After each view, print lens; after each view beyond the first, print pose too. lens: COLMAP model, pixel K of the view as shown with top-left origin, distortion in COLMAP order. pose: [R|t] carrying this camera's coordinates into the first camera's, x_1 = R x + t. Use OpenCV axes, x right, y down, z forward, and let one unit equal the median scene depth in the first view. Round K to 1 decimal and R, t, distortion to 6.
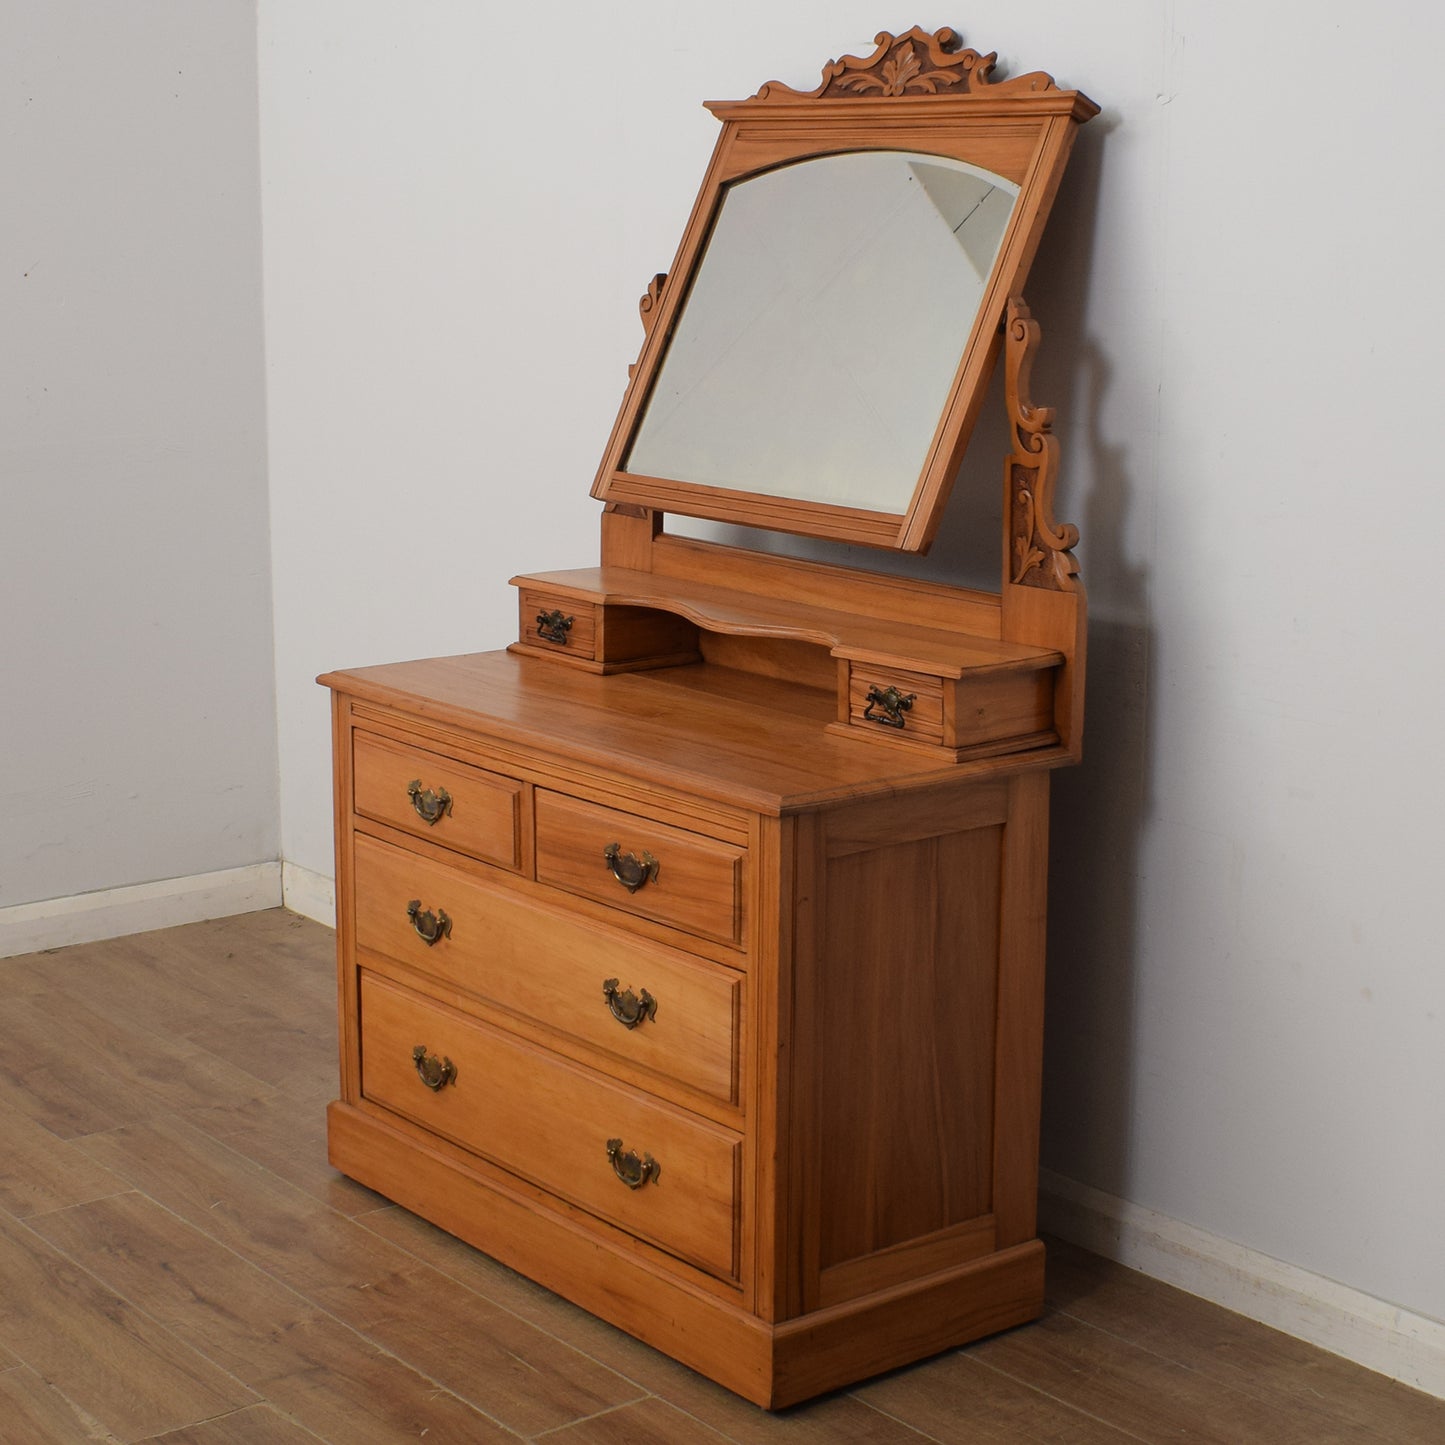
lens RADIAL K [[2634.4, 0, 847.3], [0, 2634.4, 718.8], [0, 0, 1]] dist [-0.087259, -0.016420]
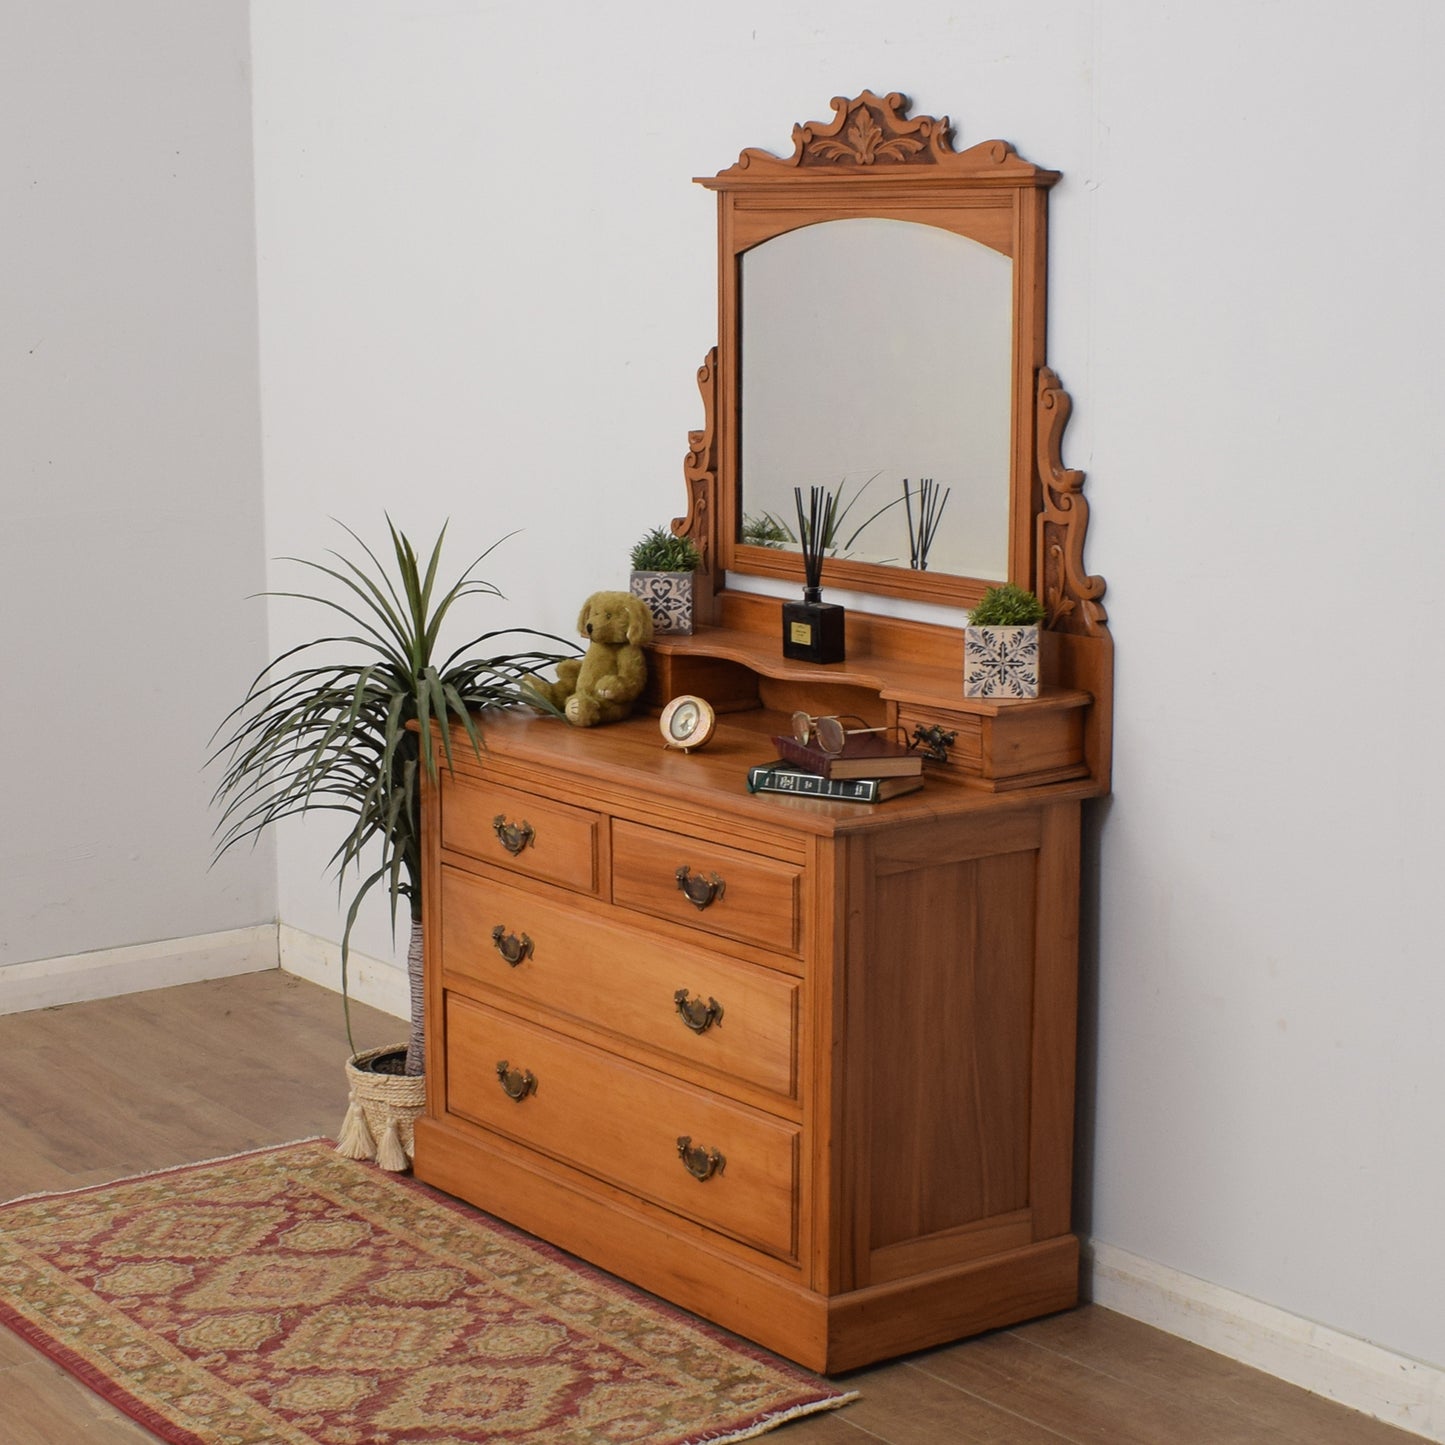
lens RADIAL K [[2922.3, 0, 721.5], [0, 2922.3, 804.4], [0, 0, 1]] dist [-0.049234, -0.084393]
pose [[0.997889, -0.001378, -0.064925, 0.006894], [0.001294, 0.999998, -0.001345, 0.022776], [0.064927, 0.001258, 0.997889, -0.224970]]
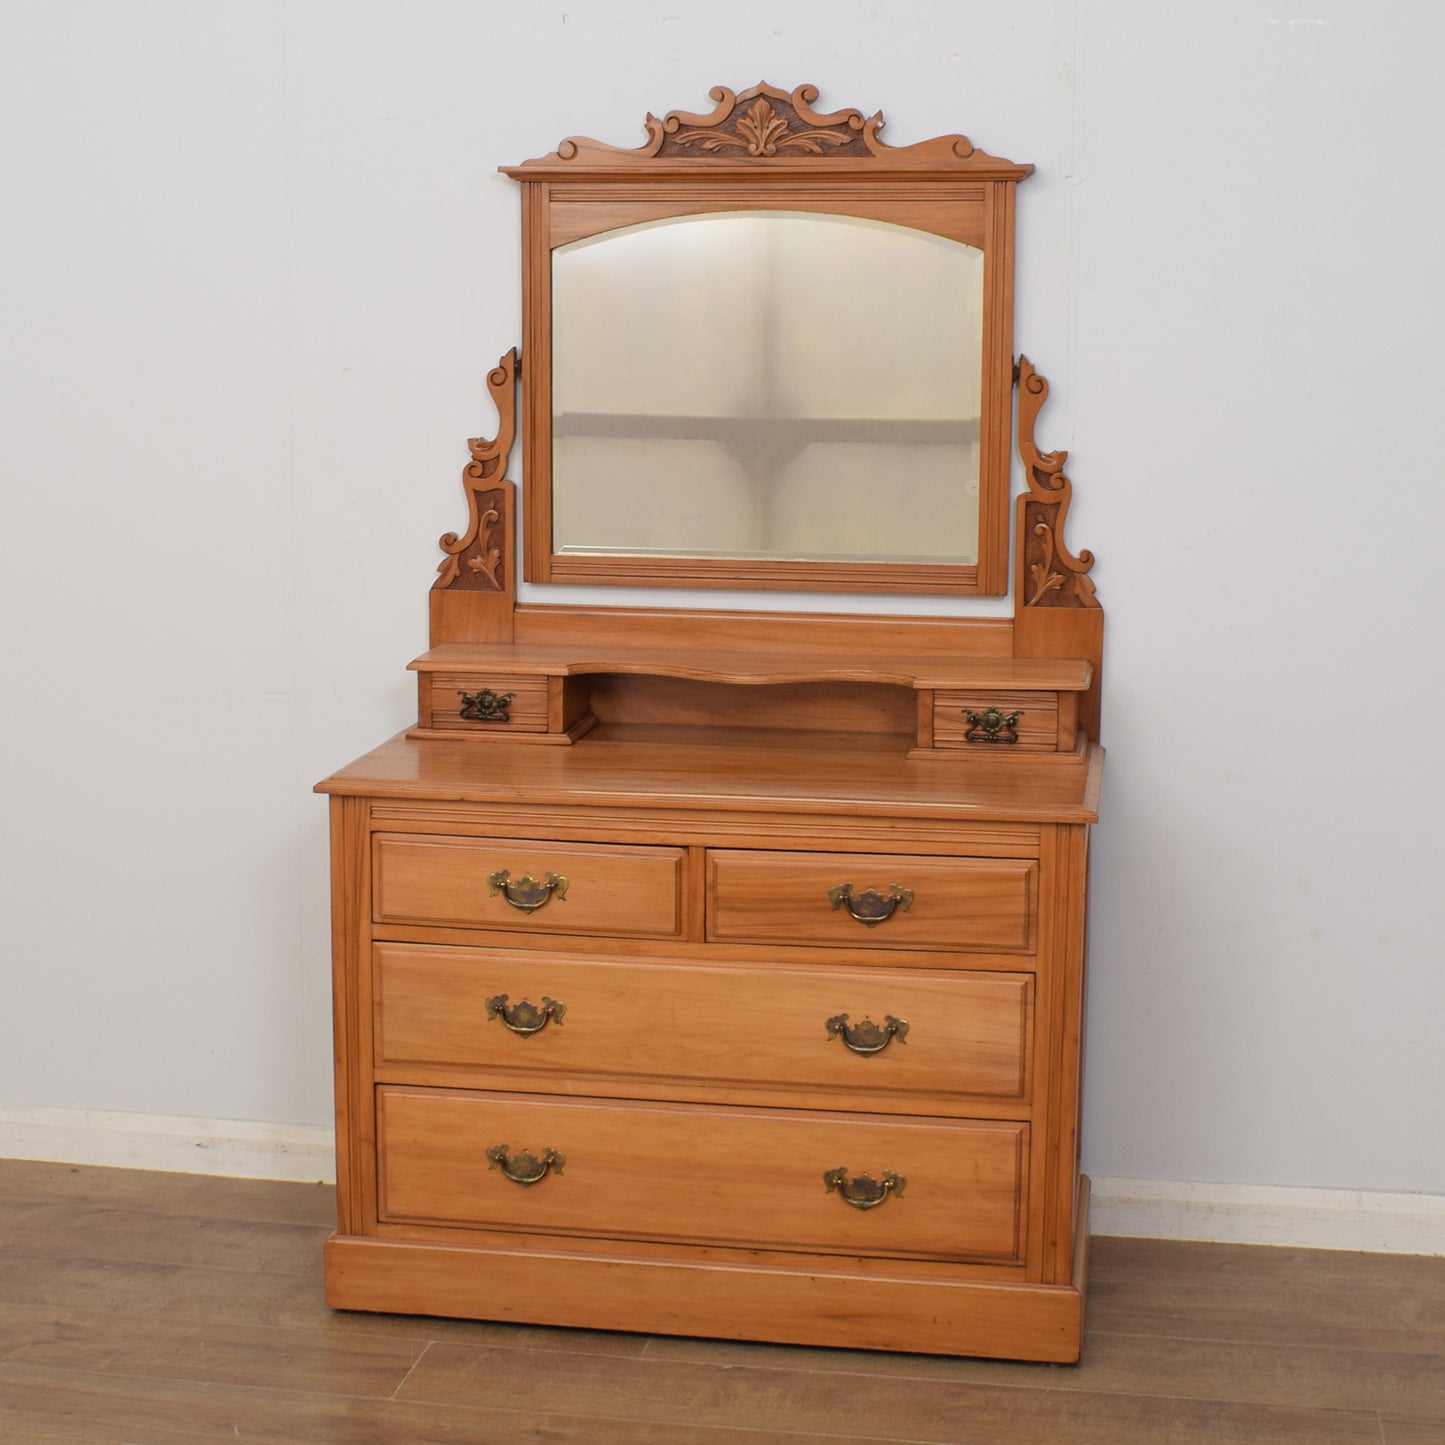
lens RADIAL K [[2669.5, 0, 723.2], [0, 2669.5, 677.2], [0, 0, 1]] dist [-0.048578, -0.268975]
pose [[0.780072, -0.110872, 0.615788, -0.768147], [0.131150, 0.991286, 0.012341, -0.054016], [-0.611790, 0.071134, 0.787815, 0.180700]]
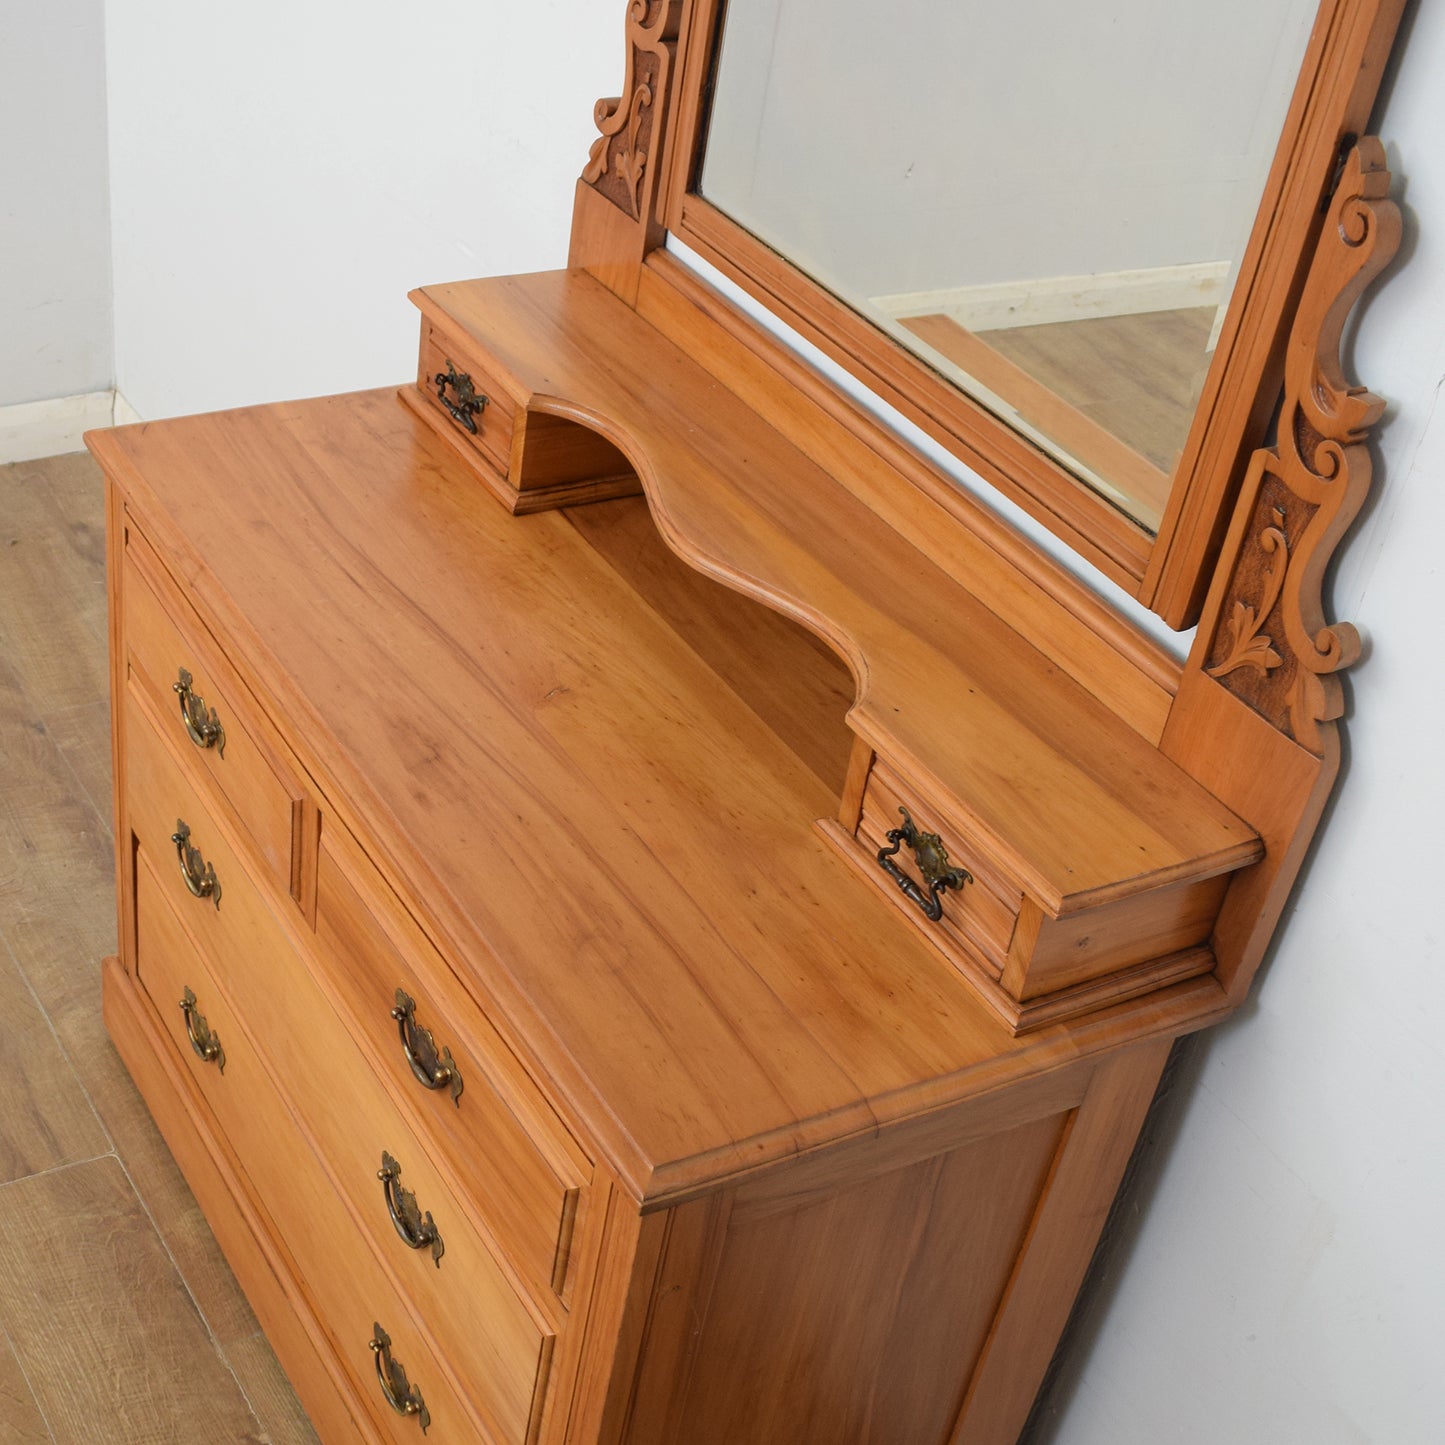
lens RADIAL K [[2157.1, 0, 512.2], [0, 2157.1, 912.3], [0, 0, 1]] dist [-0.091421, 0.027552]
pose [[0.967745, 0.211670, -0.136623, -0.003870], [-0.125641, 0.875542, 0.466519, -0.196498], [0.218367, -0.434306, 0.873896, 0.586005]]
